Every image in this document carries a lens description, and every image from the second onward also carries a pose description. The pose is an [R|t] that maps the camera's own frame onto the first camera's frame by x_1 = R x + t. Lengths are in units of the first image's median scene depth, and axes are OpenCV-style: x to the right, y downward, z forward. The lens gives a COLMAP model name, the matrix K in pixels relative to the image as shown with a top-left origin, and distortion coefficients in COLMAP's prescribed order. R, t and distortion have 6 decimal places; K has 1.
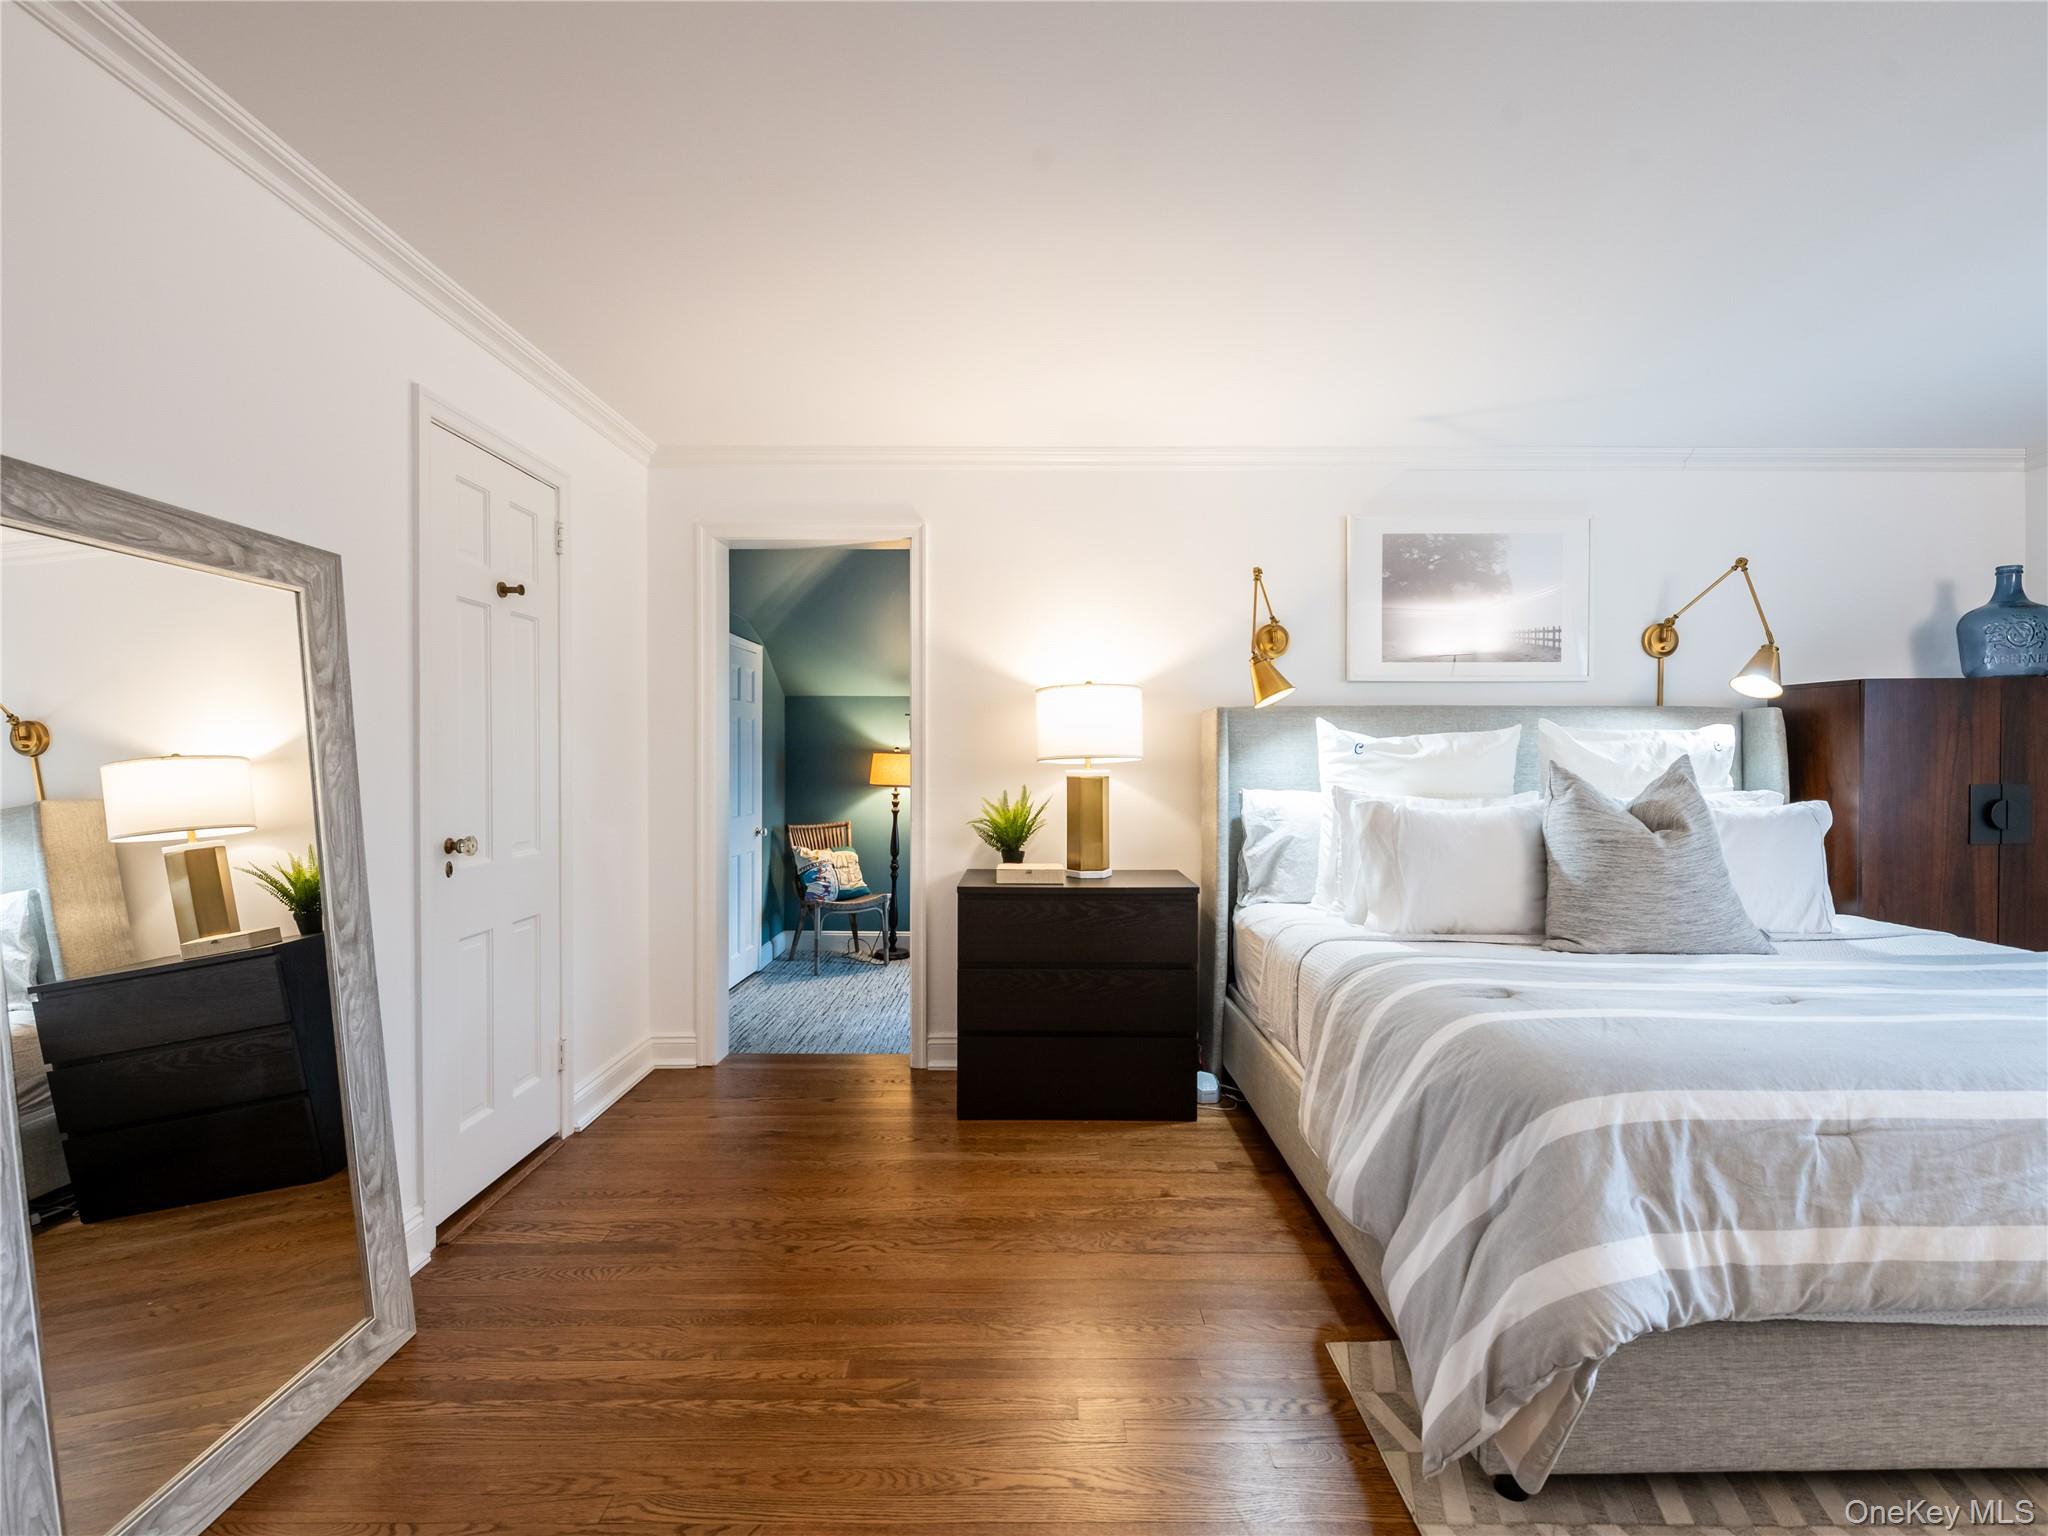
lens RADIAL K [[974.3, 0, 1024.0], [0, 974.3, 768.0], [0, 0, 1]] dist [-0.010256, -0.000954]
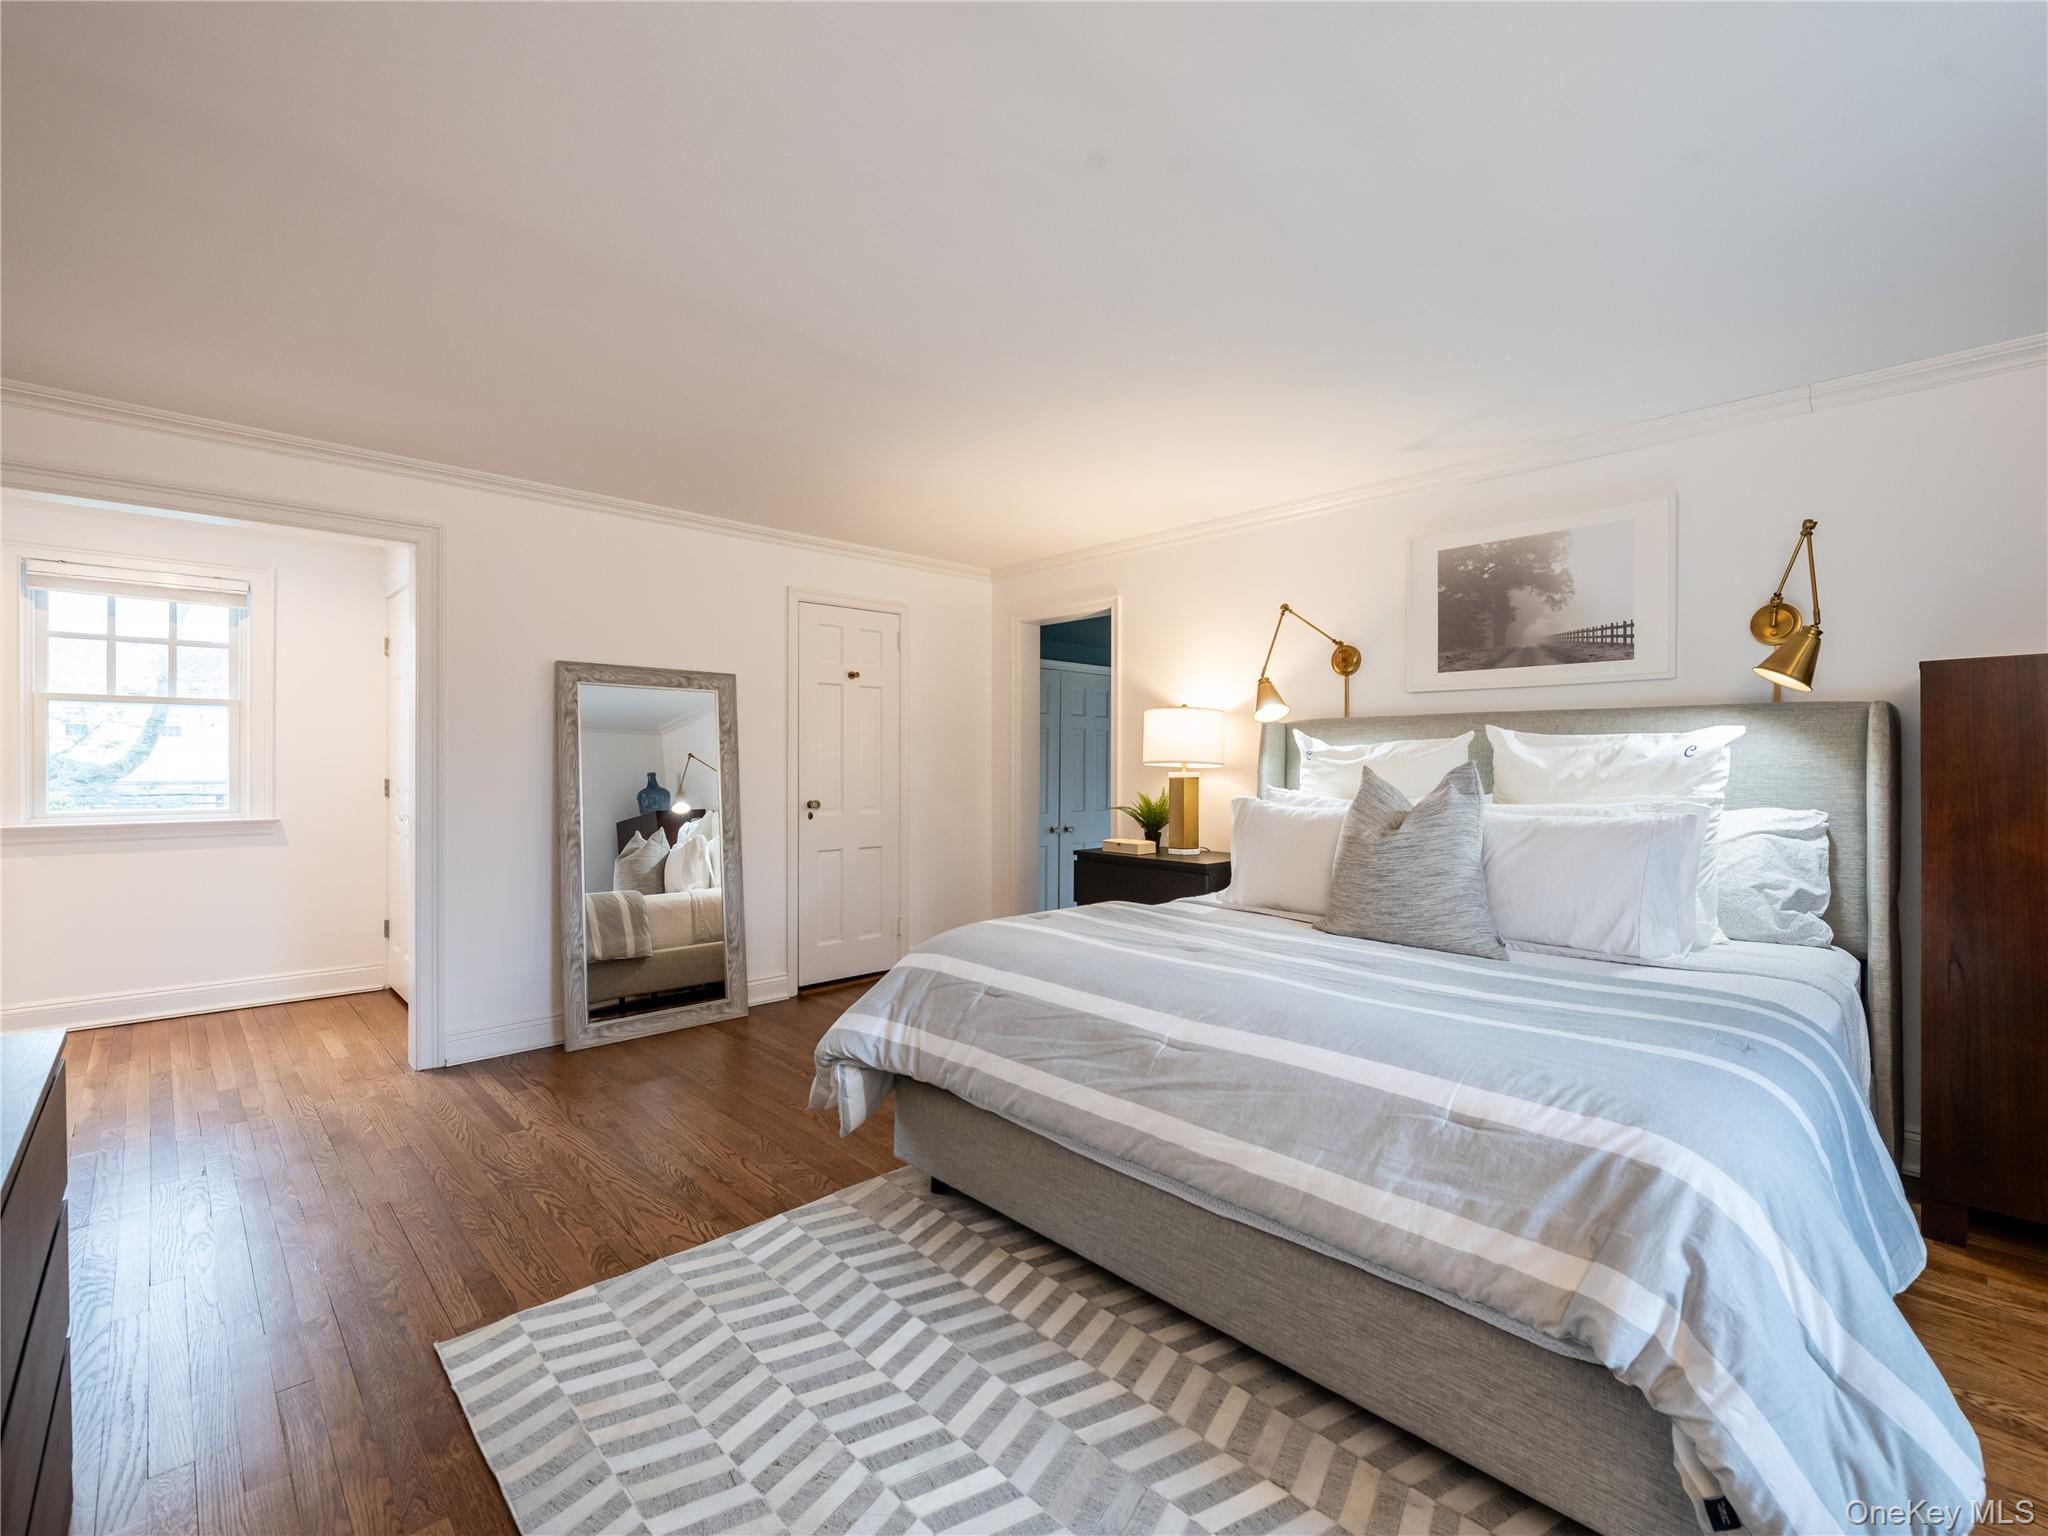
lens RADIAL K [[914.7, 0, 1024.0], [0, 914.7, 768.0], [0, 0, 1]] dist [0.001590, -0.006505]
pose [[0.688151, 0.006428, -0.725539, 0.994871], [-0.011426, 0.999933, -0.001977, 0.001515], [0.725477, 0.009650, 0.688179, -0.007319]]
